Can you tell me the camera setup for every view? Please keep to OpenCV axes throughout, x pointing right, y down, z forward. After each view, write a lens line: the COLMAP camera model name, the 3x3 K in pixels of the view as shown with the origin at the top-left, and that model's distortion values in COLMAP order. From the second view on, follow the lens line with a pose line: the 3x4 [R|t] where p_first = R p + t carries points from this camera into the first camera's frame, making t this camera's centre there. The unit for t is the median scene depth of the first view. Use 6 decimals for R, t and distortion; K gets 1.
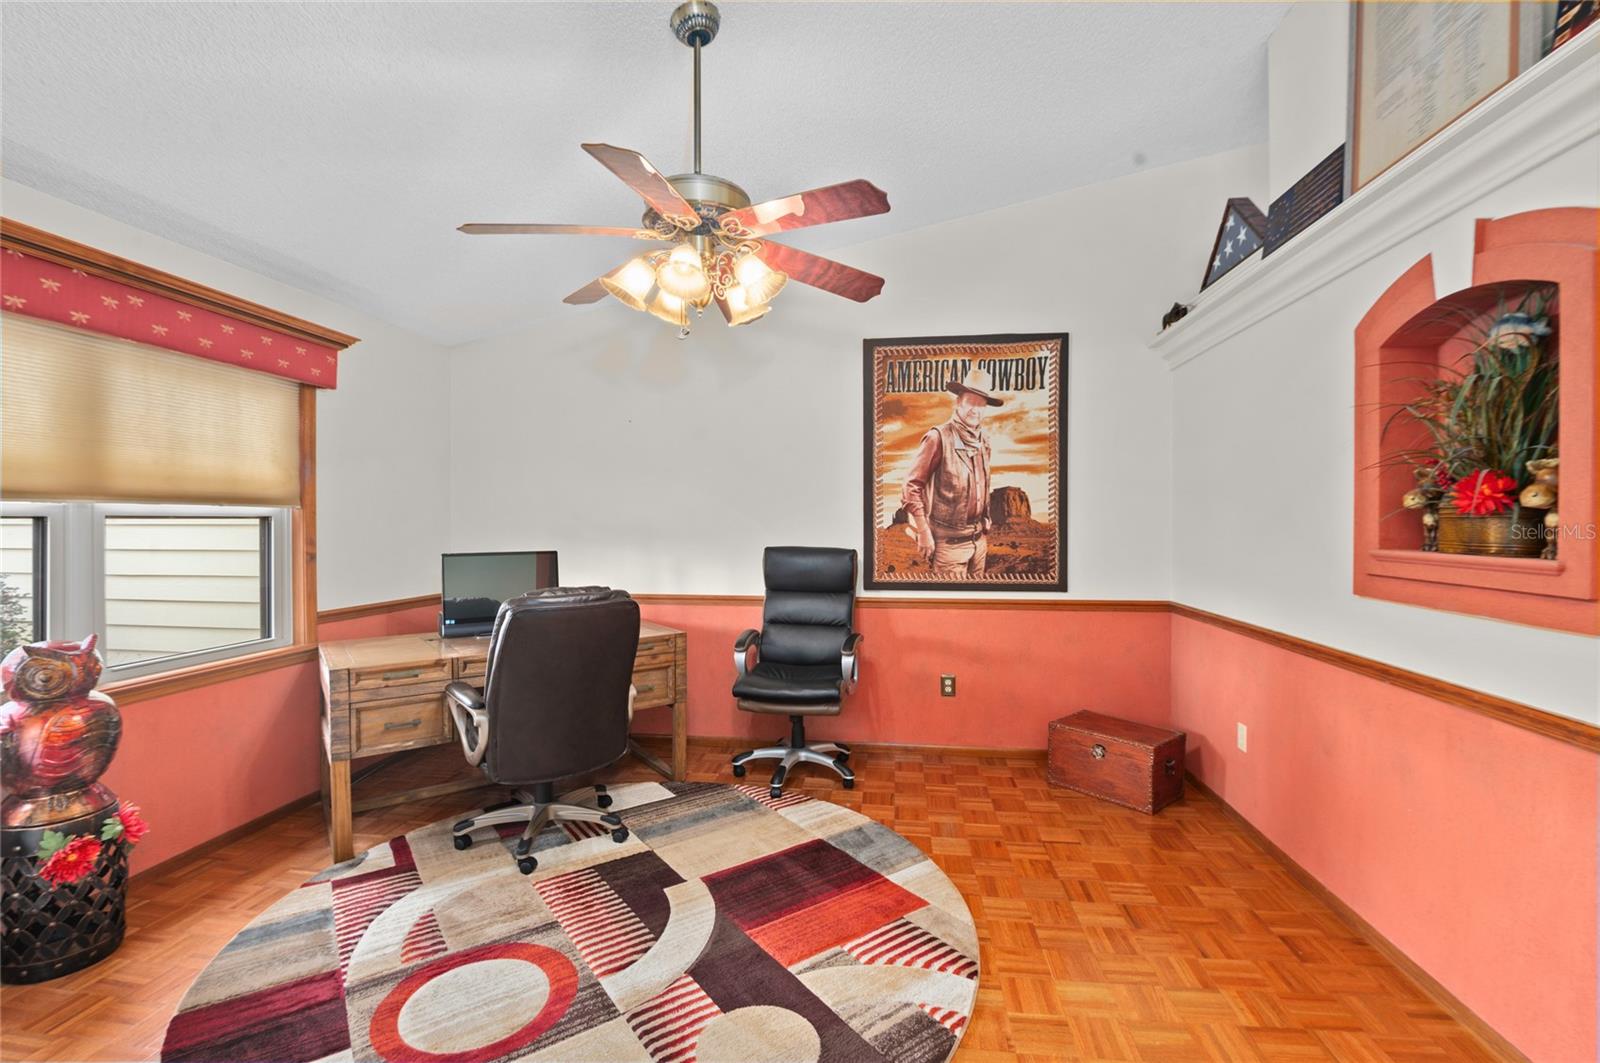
lens RADIAL K [[714.3, 0, 799.7], [0, 714.3, 525.5], [0, 0, 1]] dist [-0.001651, -0.010666]
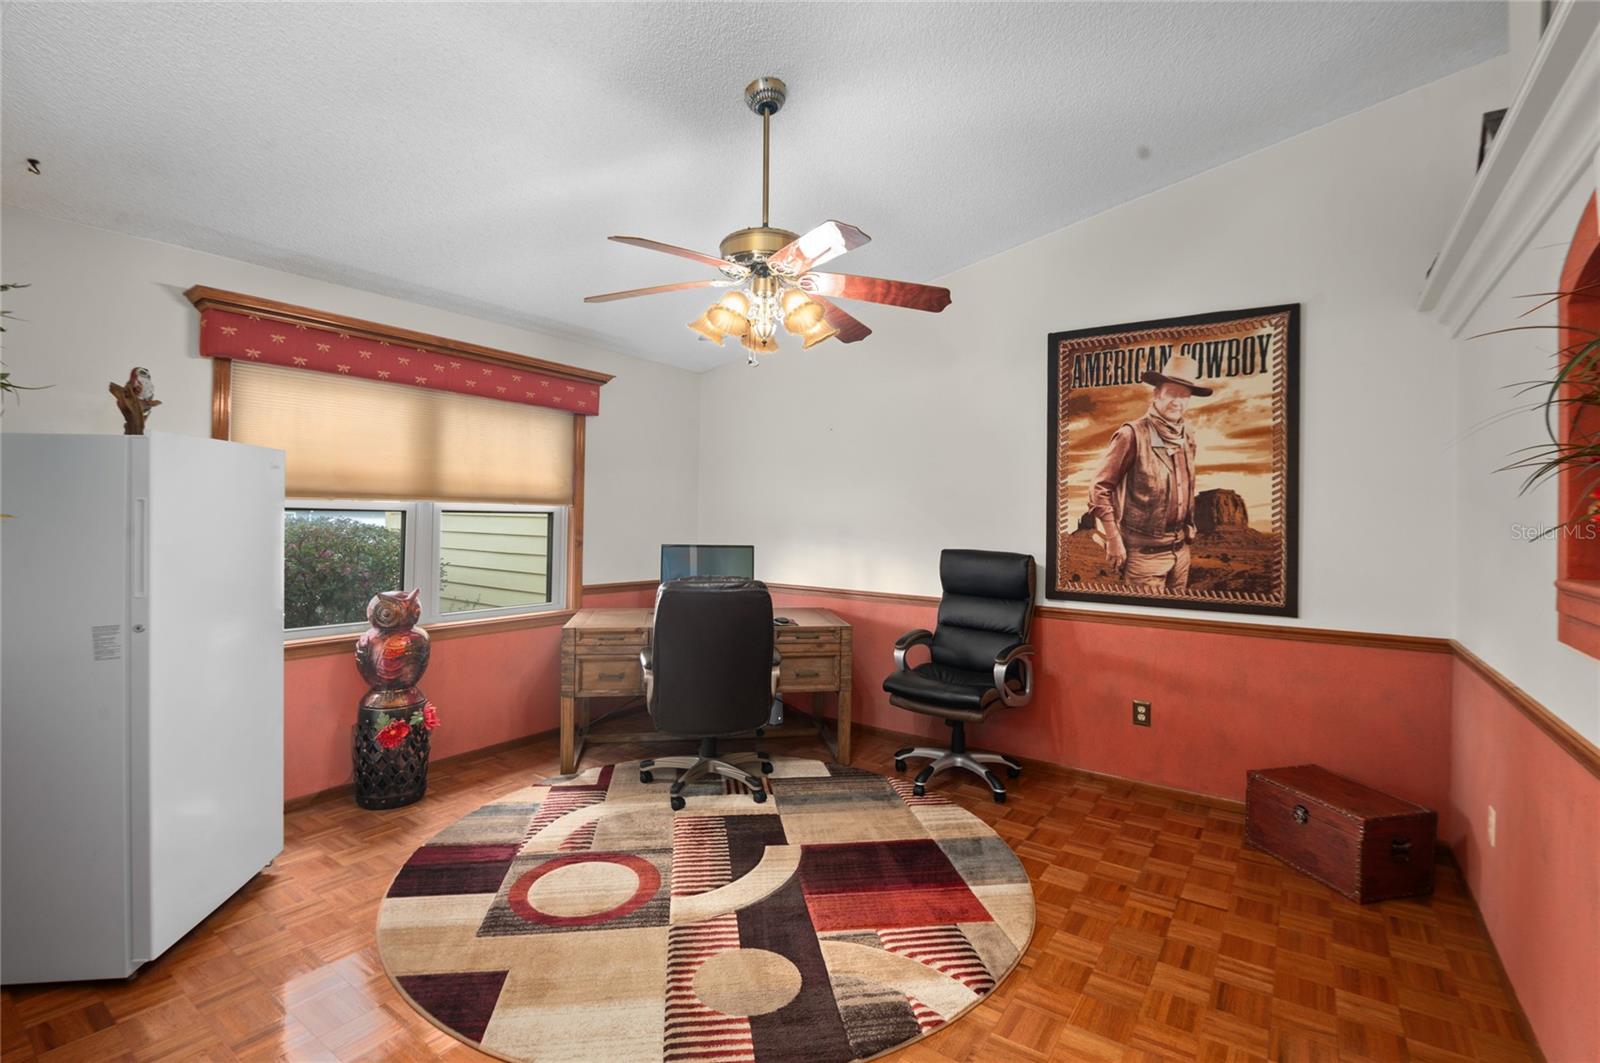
lens RADIAL K [[730.1, 0, 792.0], [0, 730.1, 511.4], [0, 0, 1]] dist [0.014700, -0.023138]
pose [[0.885386, 0.013126, -0.464671, 0.348013], [-0.022036, 0.999663, -0.013749, -0.006151], [0.464333, 0.022413, 0.885377, -0.019545]]
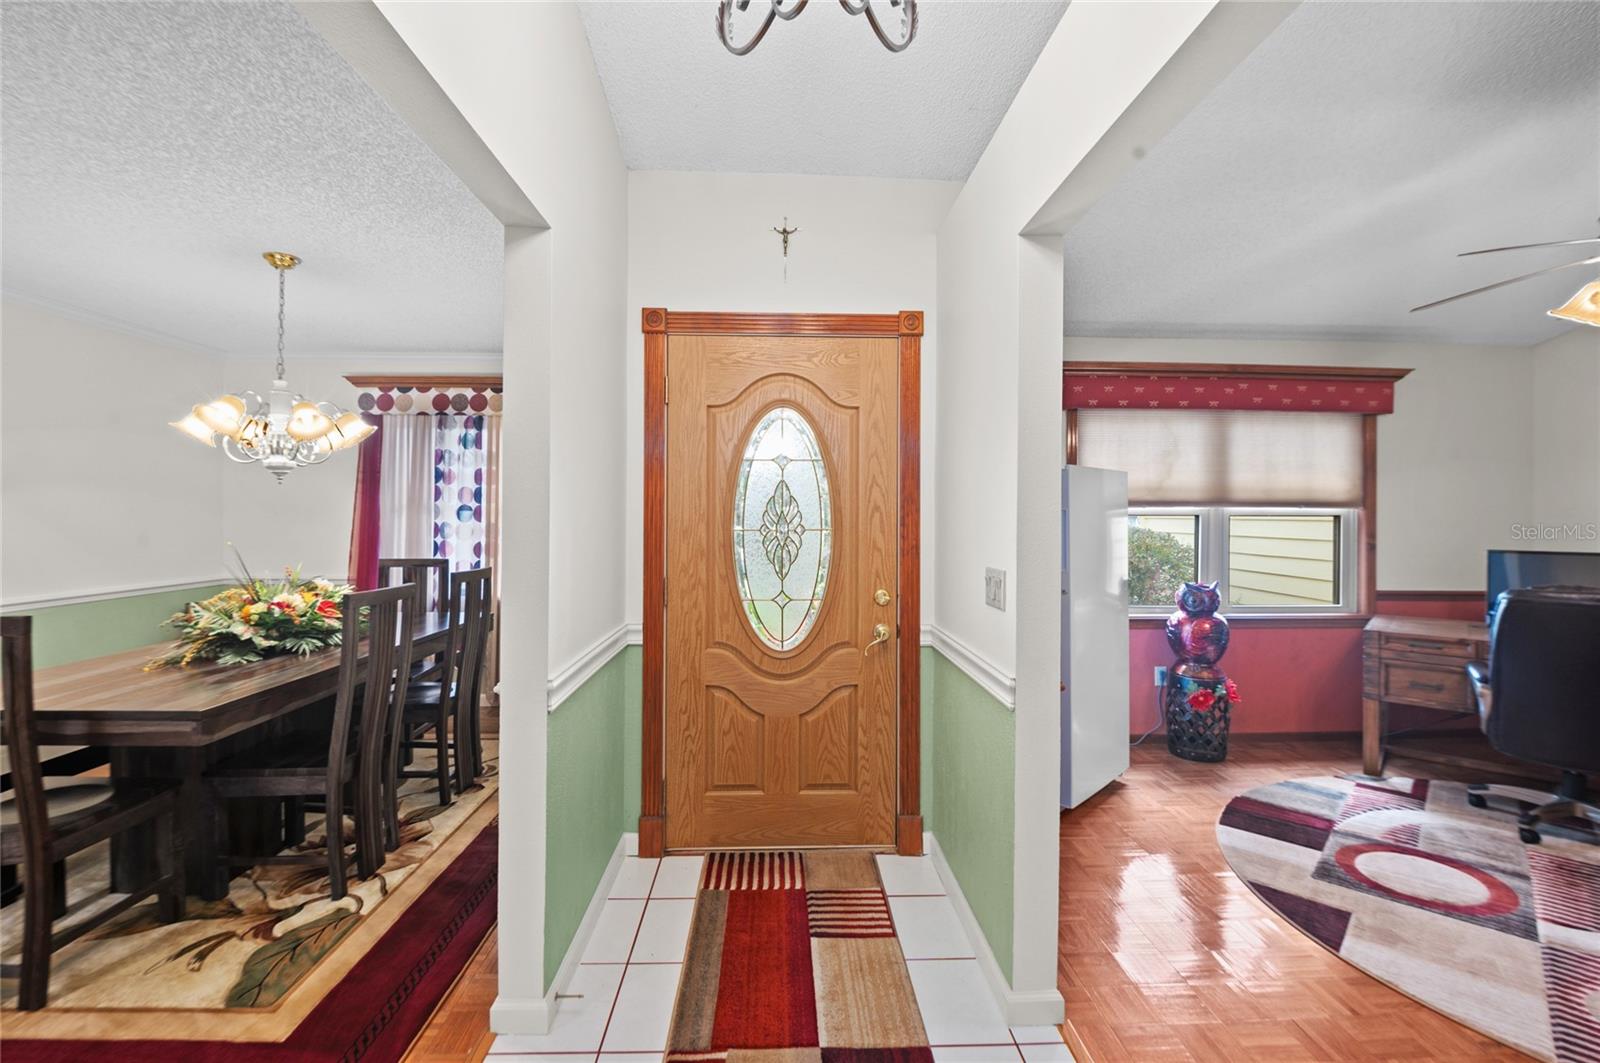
lens RADIAL K [[701.5, 0, 799.9], [0, 701.5, 513.8], [0, 0, 1]] dist [-0.019319, -0.000618]
pose [[0.169047, 0.000432, -0.985608, 0.439259], [-0.012134, 0.999925, -0.001643, -0.000754], [0.985533, 0.012237, 0.169040, -0.269095]]
